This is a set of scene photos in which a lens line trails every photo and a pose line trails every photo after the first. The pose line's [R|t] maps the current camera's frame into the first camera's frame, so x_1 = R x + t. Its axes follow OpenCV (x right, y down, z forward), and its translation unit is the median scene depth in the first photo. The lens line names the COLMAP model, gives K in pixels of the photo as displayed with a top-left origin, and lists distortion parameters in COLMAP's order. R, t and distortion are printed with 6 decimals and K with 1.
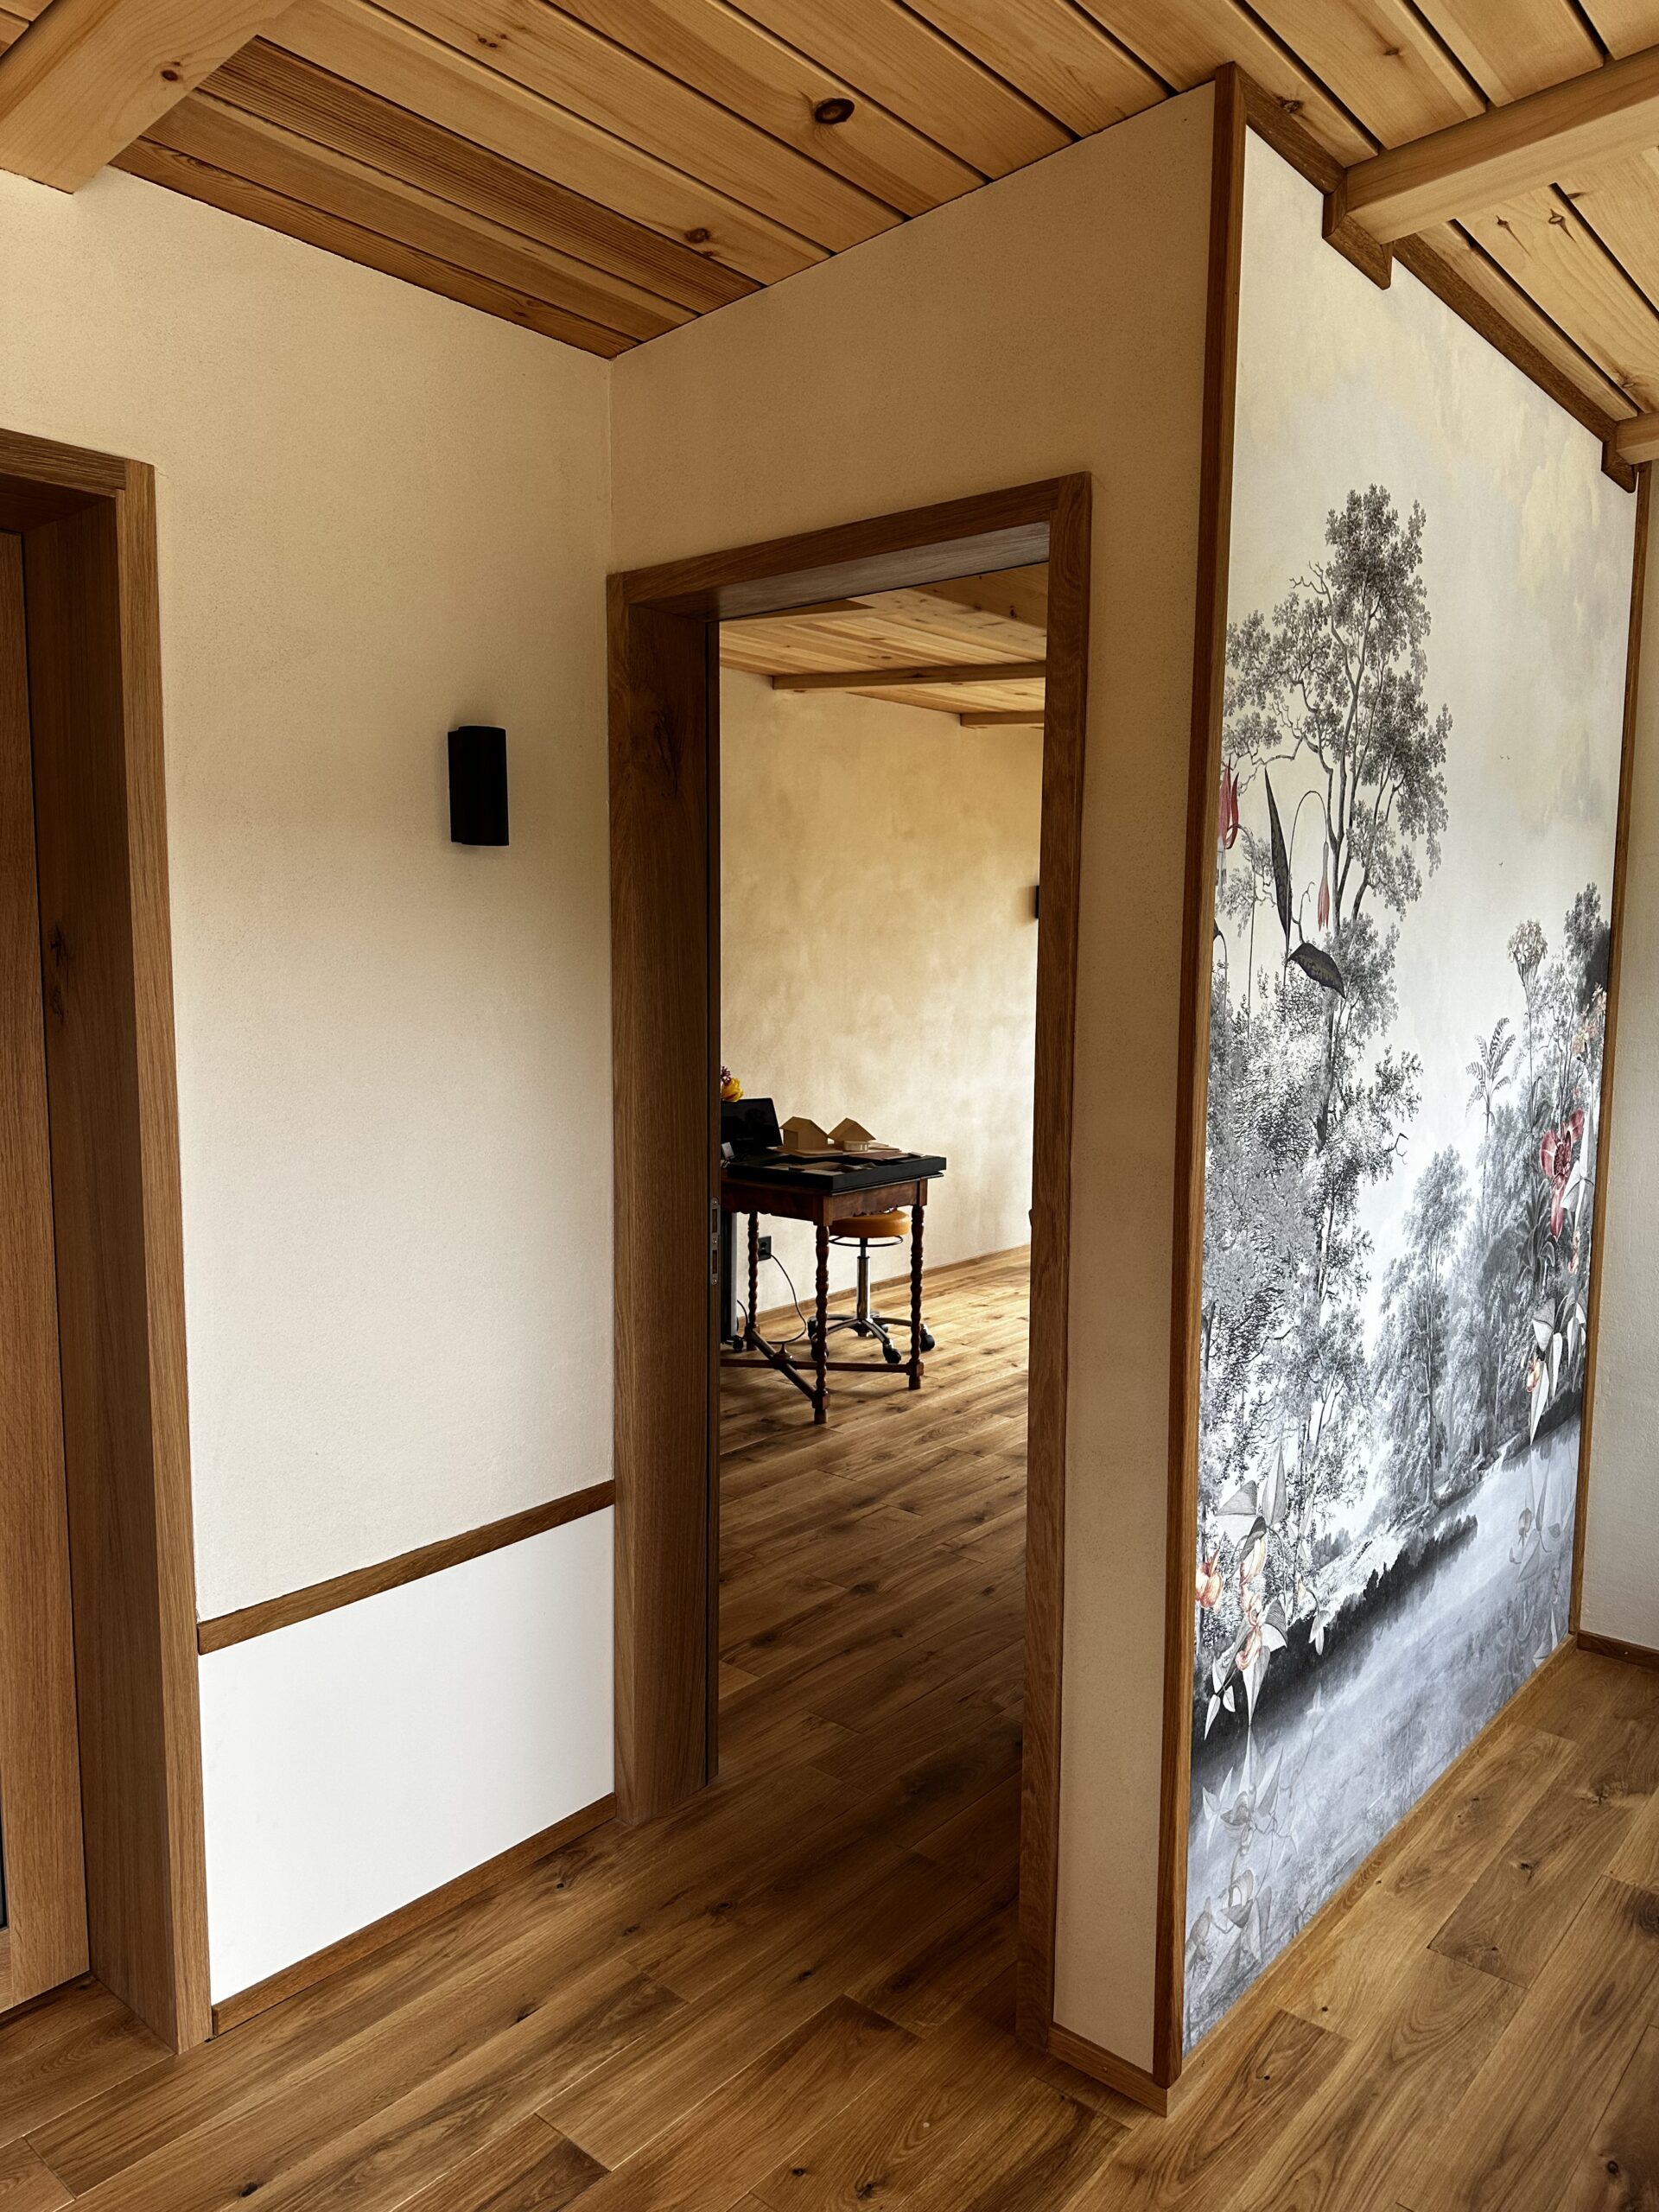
lens RADIAL K [[1569.8, 0, 829.5], [0, 1569.8, 1106.0], [0, 0, 1]] dist [-0.000849, -0.045107]
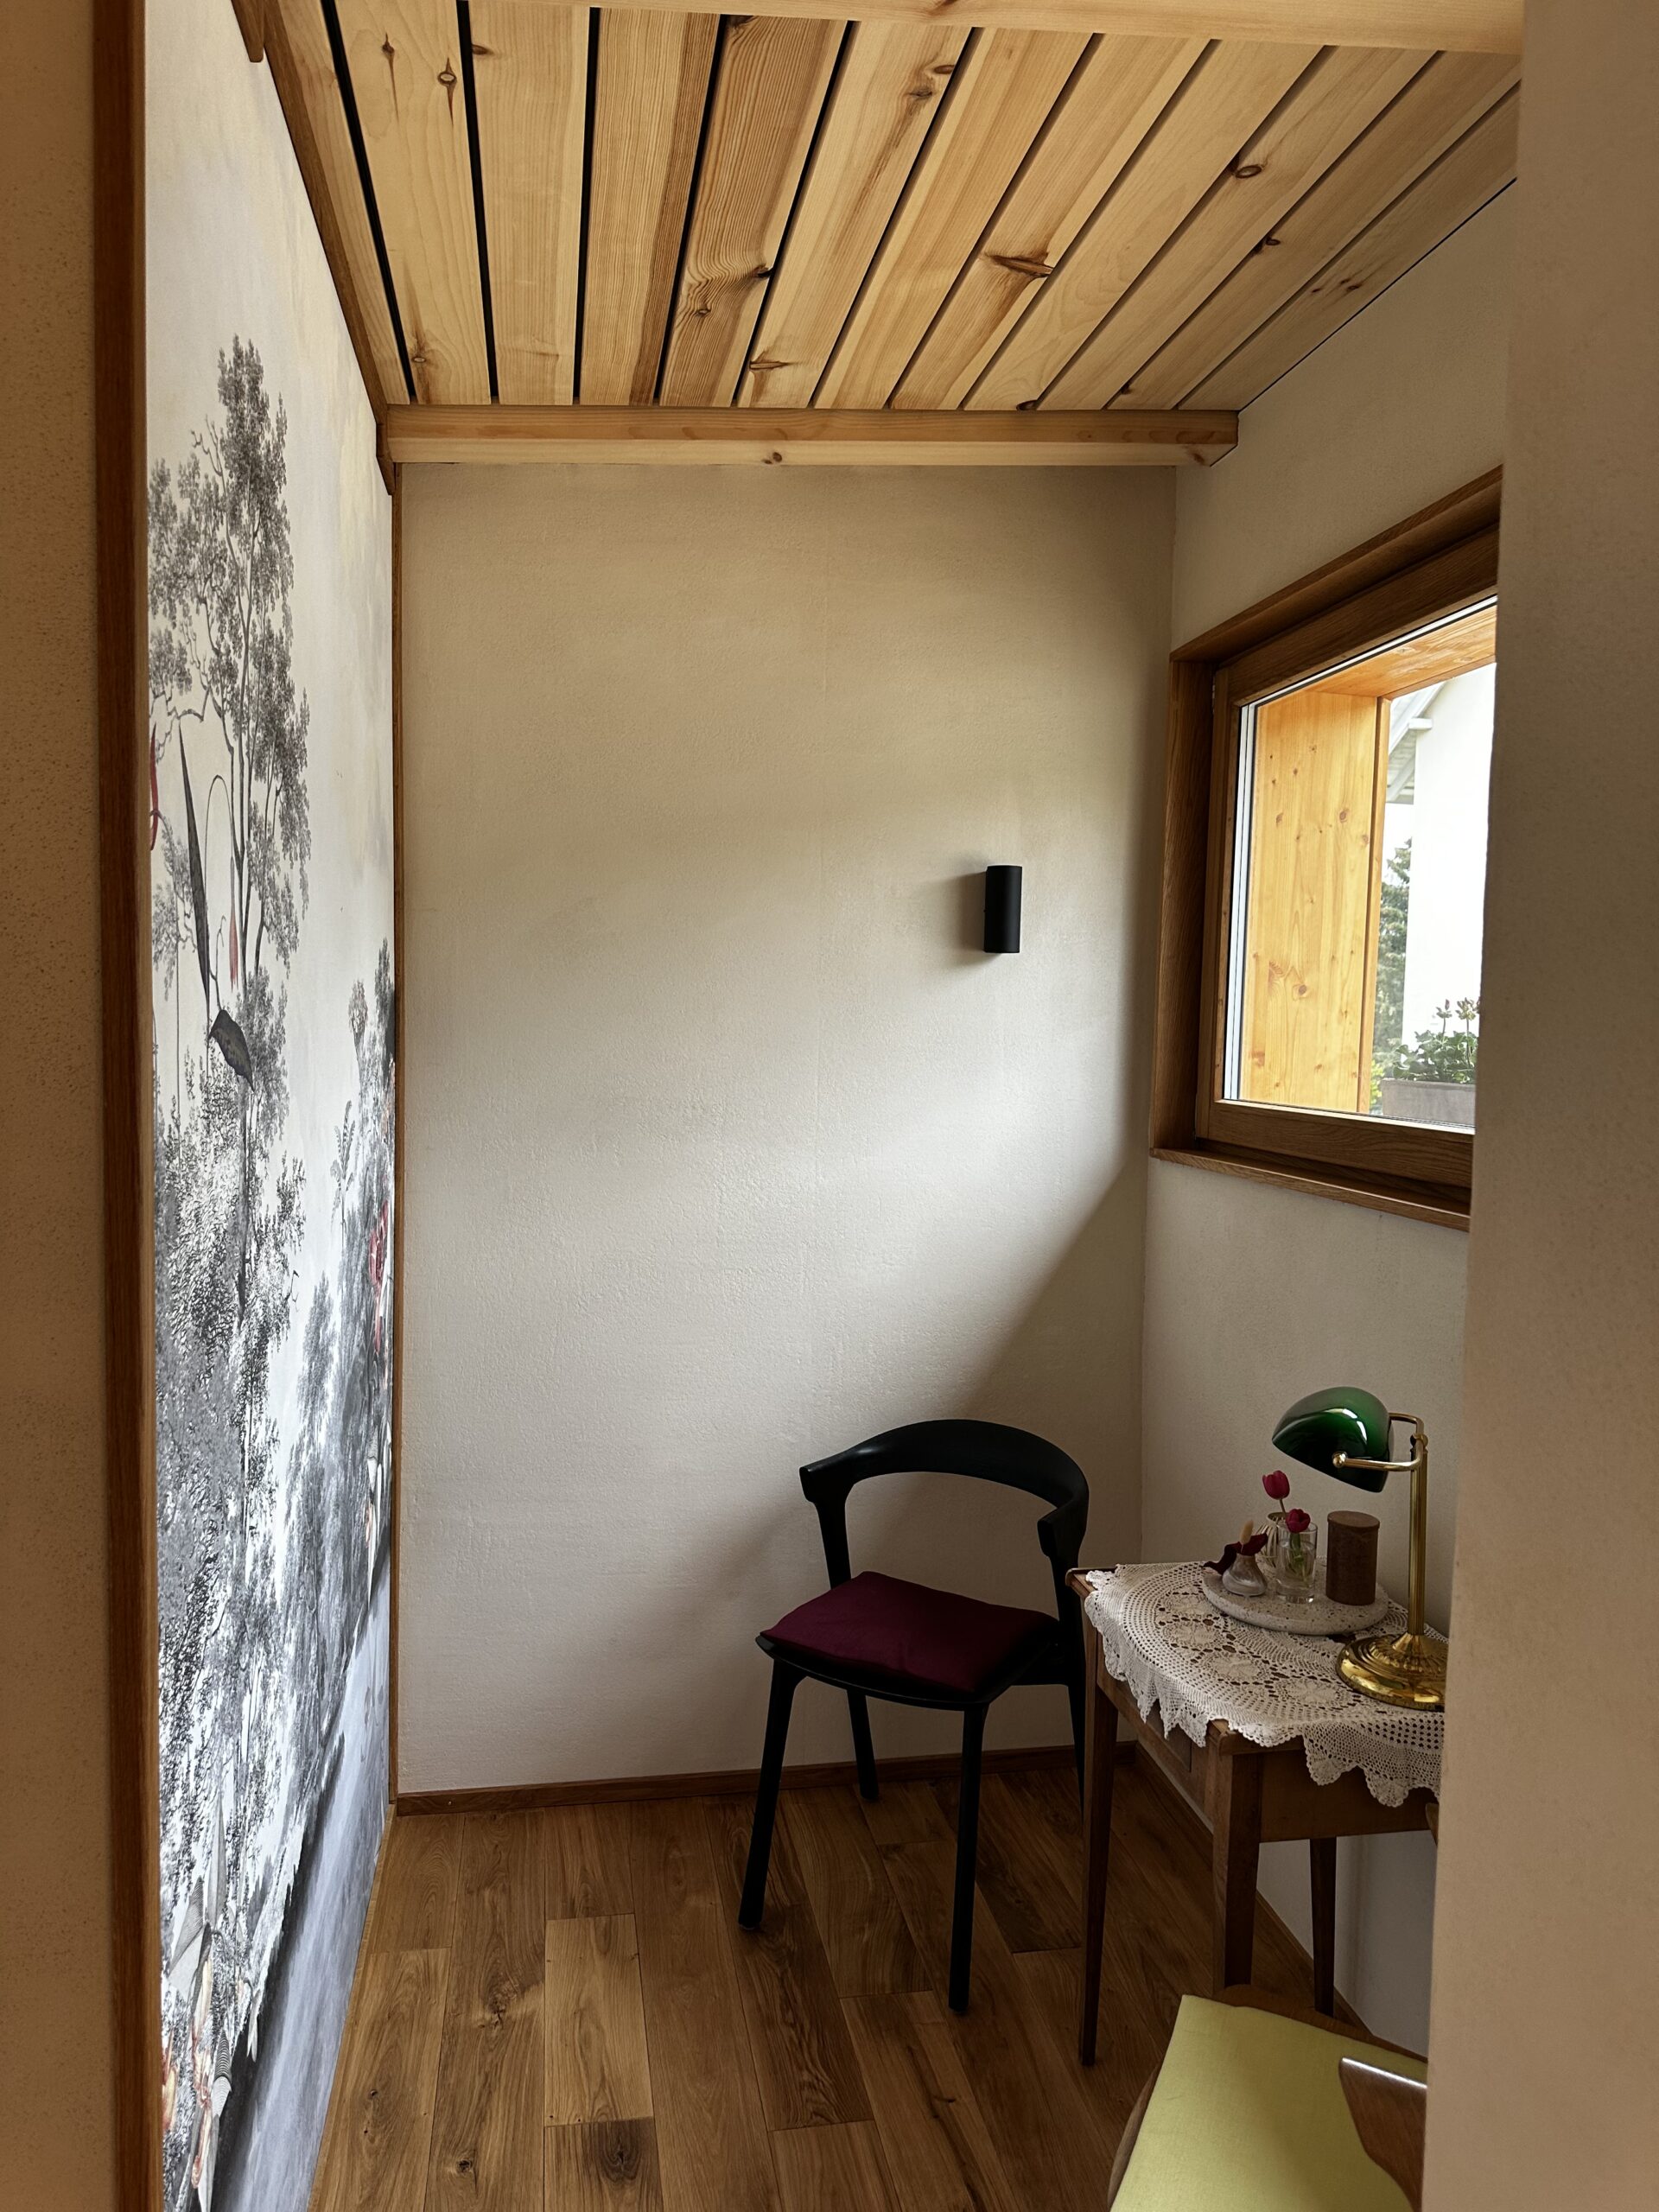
lens RADIAL K [[1549.6, 0, 829.5], [0, 1549.6, 1106.0], [0, 0, 1]] dist [0.028348, -0.036468]
pose [[0.633692, -0.040288, 0.772536, -0.028152], [0.066284, 0.997798, -0.002335, -0.038032], [-0.770741, 0.052687, 0.634967, 0.330999]]
